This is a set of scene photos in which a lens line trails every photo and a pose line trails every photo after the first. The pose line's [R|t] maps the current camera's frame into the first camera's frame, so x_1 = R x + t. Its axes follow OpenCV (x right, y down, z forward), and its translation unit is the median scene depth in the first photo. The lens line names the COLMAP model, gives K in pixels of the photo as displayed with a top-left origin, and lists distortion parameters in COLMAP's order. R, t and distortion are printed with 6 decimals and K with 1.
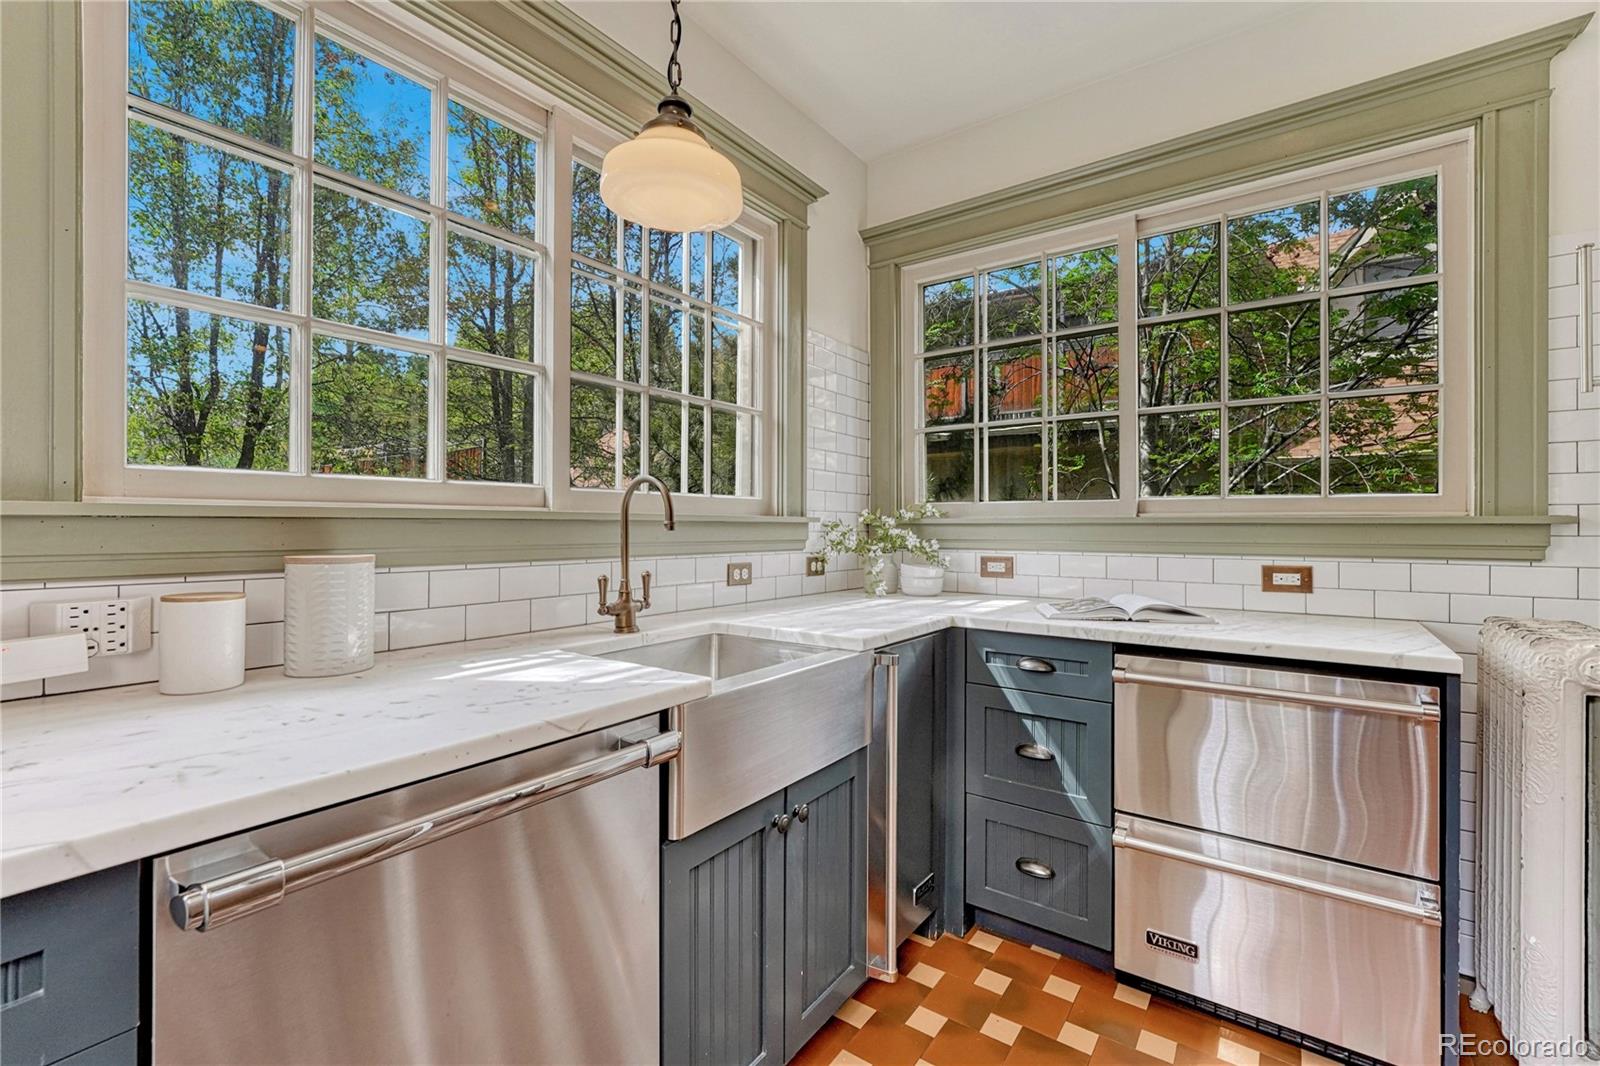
lens RADIAL K [[705.9, 0, 802.8], [0, 705.9, 526.5], [0, 0, 1]] dist [-0.000434, -0.000044]
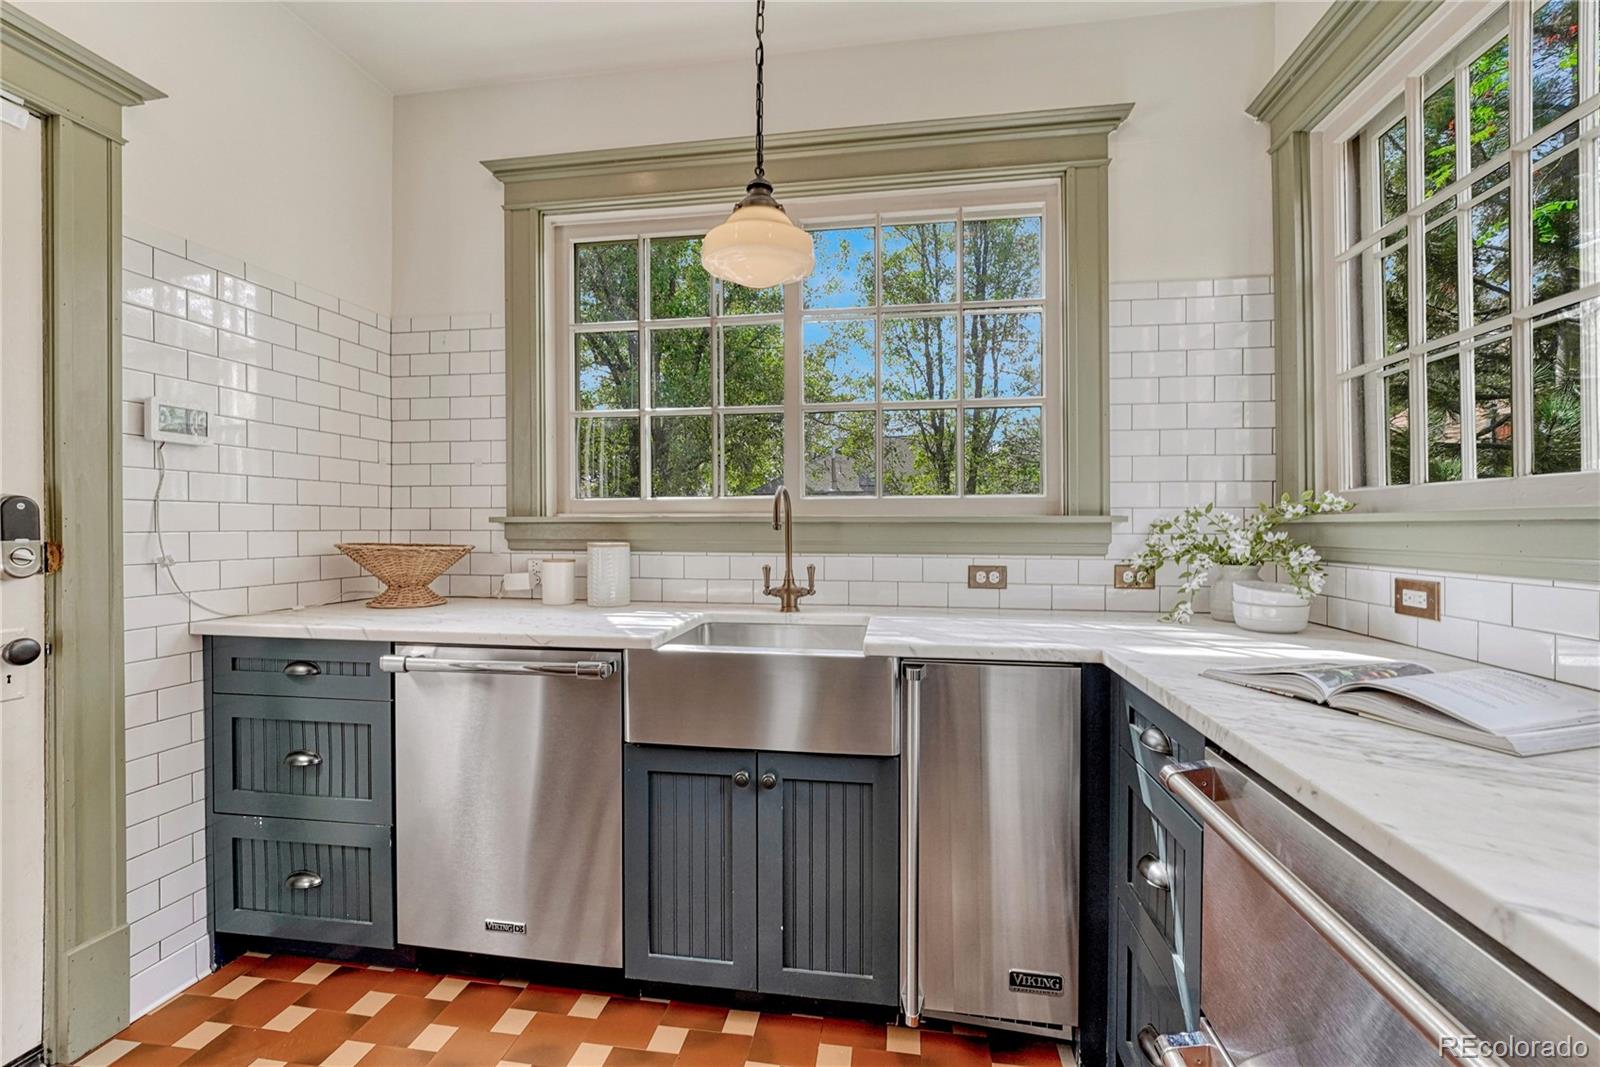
lens RADIAL K [[670.6, 0, 798.1], [0, 670.6, 527.5], [0, 0, 1]] dist [-0.016098, 0.000066]
pose [[0.442842, 0.000597, -0.896600, 0.793636], [0.000109, 1.000000, 0.000719, -0.000503], [0.896600, -0.000416, 0.442842, 0.477144]]
